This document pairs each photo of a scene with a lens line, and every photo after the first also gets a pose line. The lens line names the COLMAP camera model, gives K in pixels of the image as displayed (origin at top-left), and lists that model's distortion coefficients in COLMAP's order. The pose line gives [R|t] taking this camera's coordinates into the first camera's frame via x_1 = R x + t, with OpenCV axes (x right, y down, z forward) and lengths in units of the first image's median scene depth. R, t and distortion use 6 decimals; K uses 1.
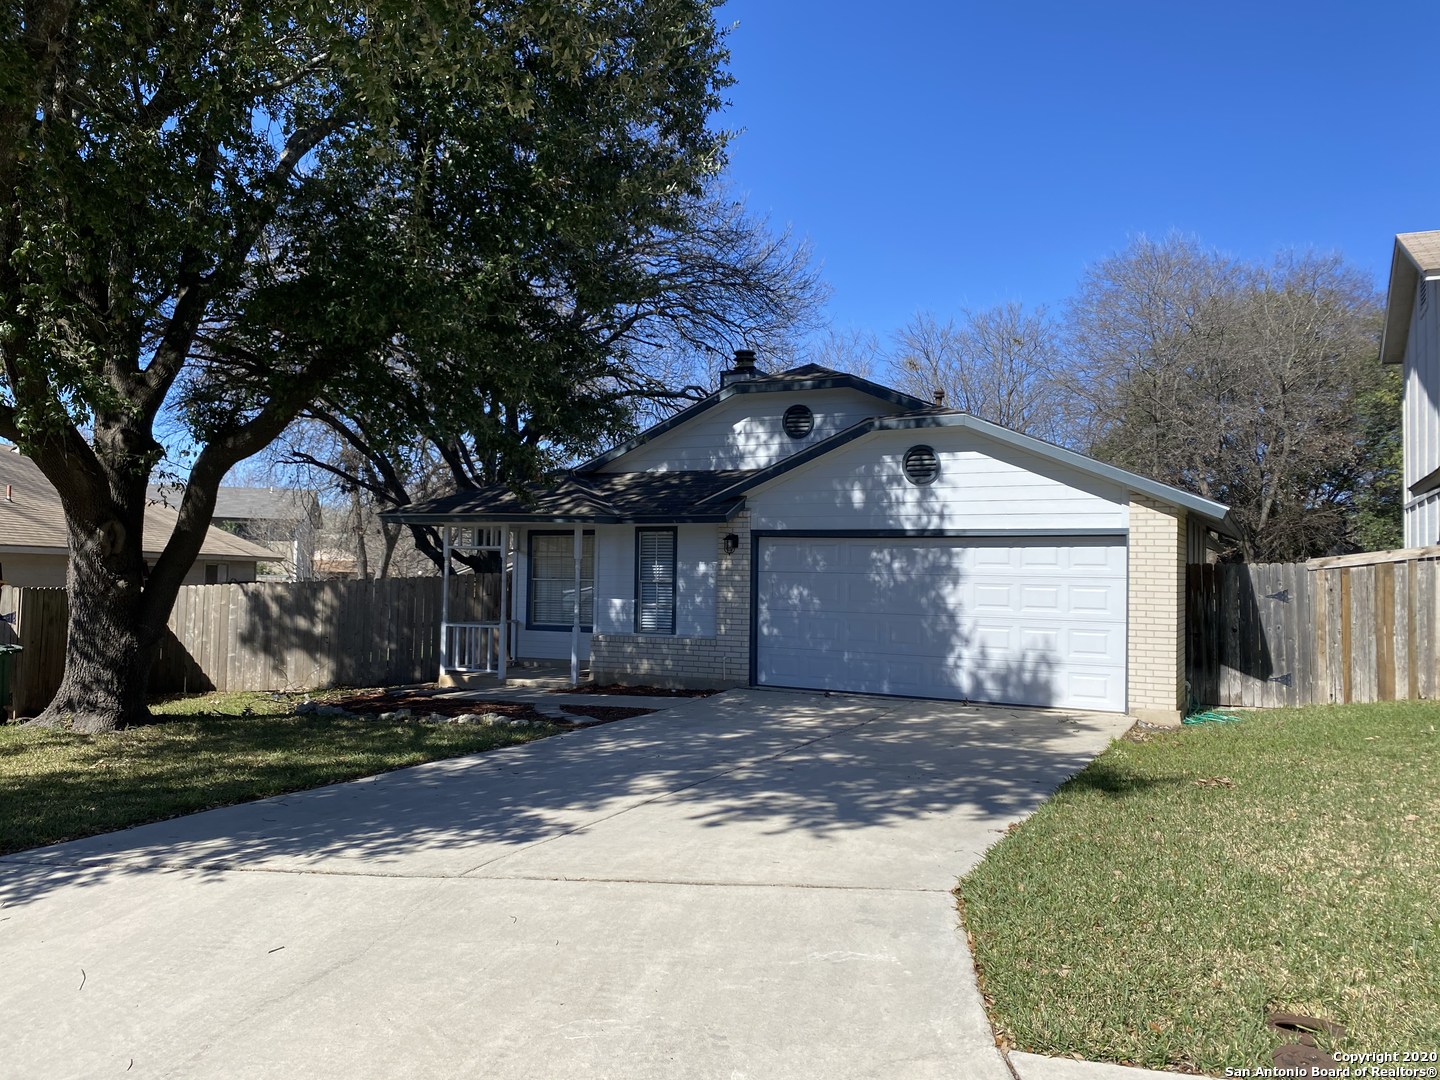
lens RADIAL K [[1109.9, 0, 705.4], [0, 1109.9, 547.3], [0, 0, 1]] dist [0.025005, -0.025257]
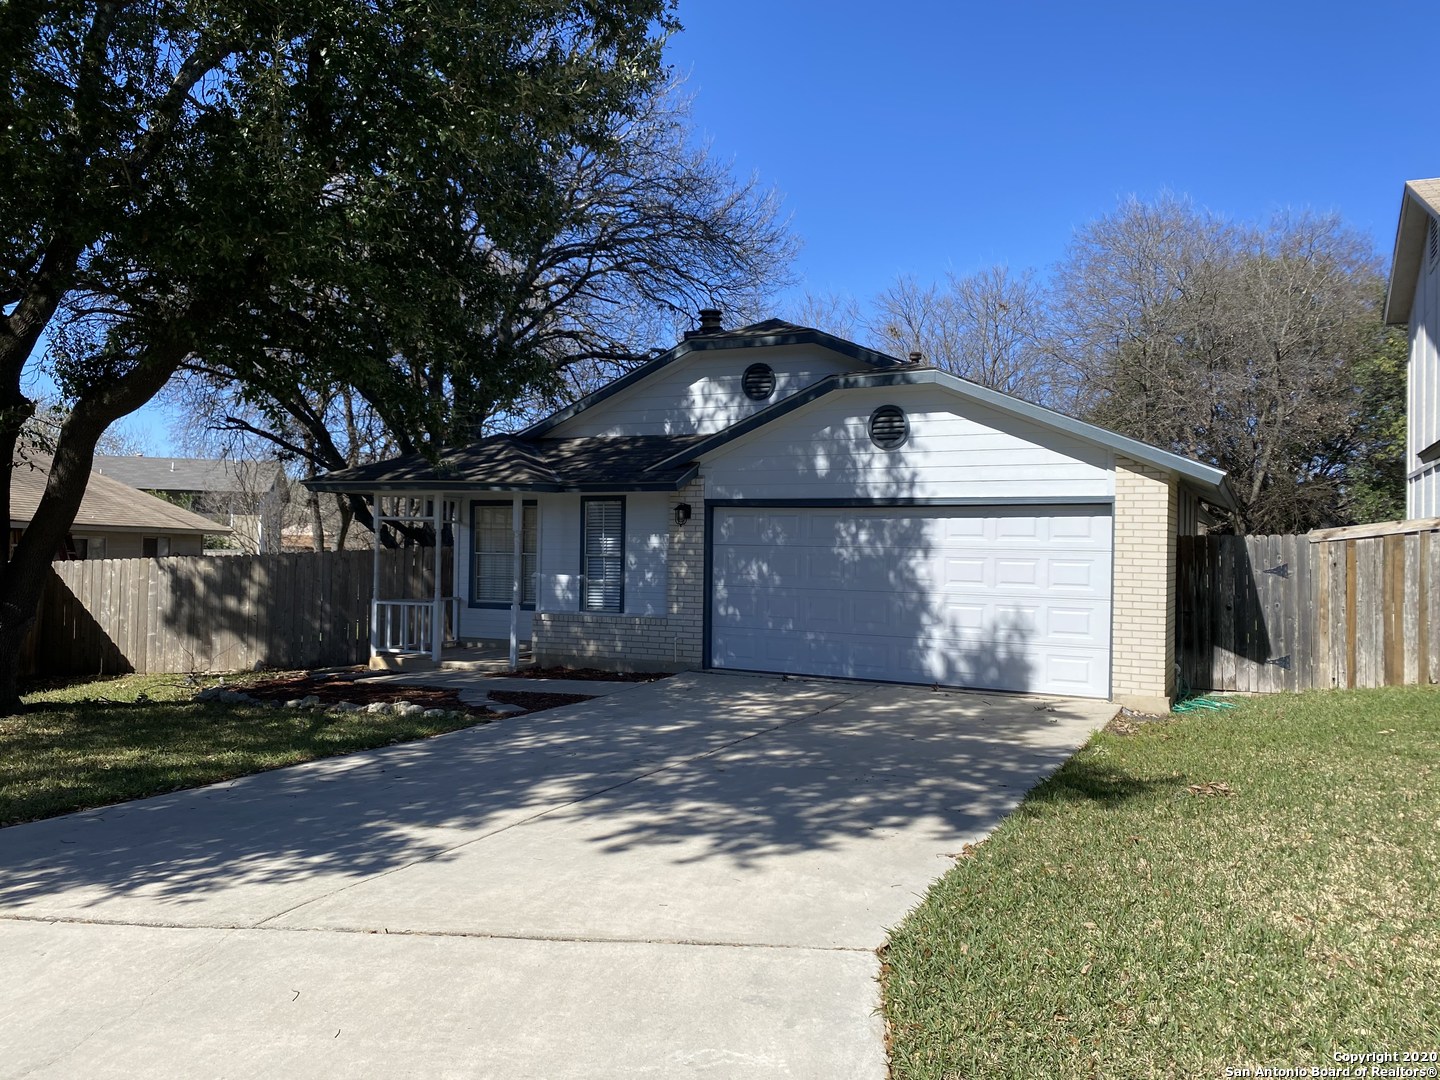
lens RADIAL K [[1109.9, 0, 711.1], [0, 1109.9, 543.8], [0, 0, 1]] dist [0.025005, -0.025257]
pose [[0.999917, 0.000285, 0.012907, 0.037028], [-0.000517, 0.999839, 0.017950, 0.005167], [-0.012900, -0.017955, 0.999756, 0.090120]]
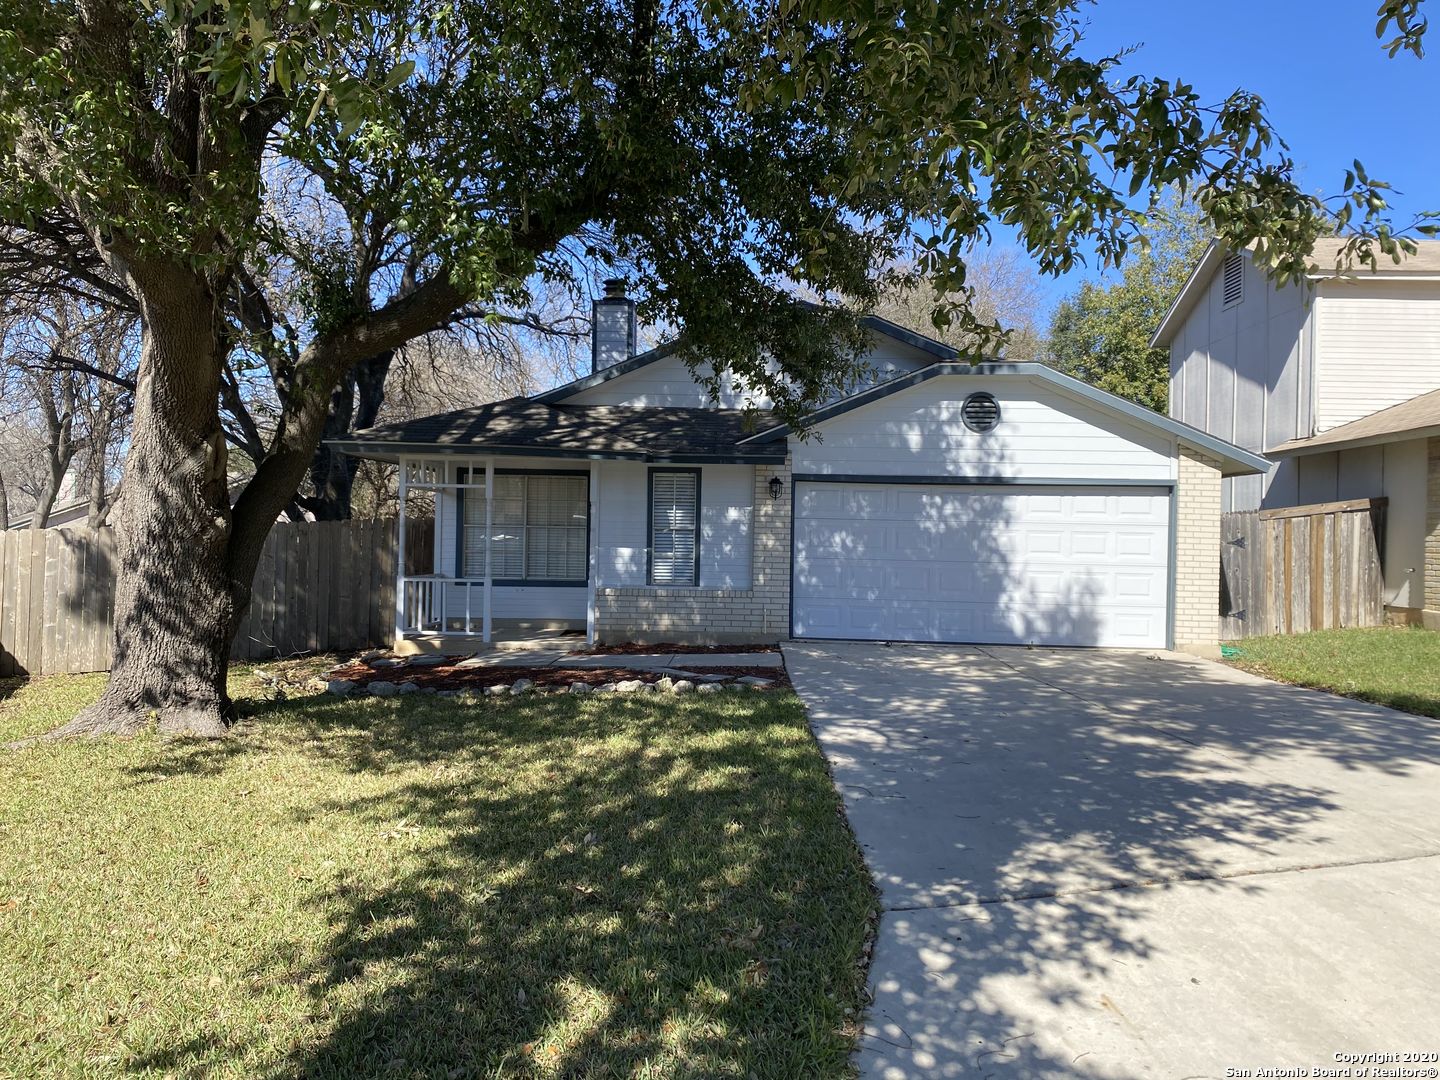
lens RADIAL K [[1109.9, 0, 712.7], [0, 1109.9, 553.8], [0, 0, 1]] dist [0.025005, -0.025257]
pose [[0.903265, -0.004017, 0.429063, -0.454643], [-0.015440, 0.999004, 0.041857, 0.015396], [-0.428804, -0.044432, 0.902304, 0.193809]]
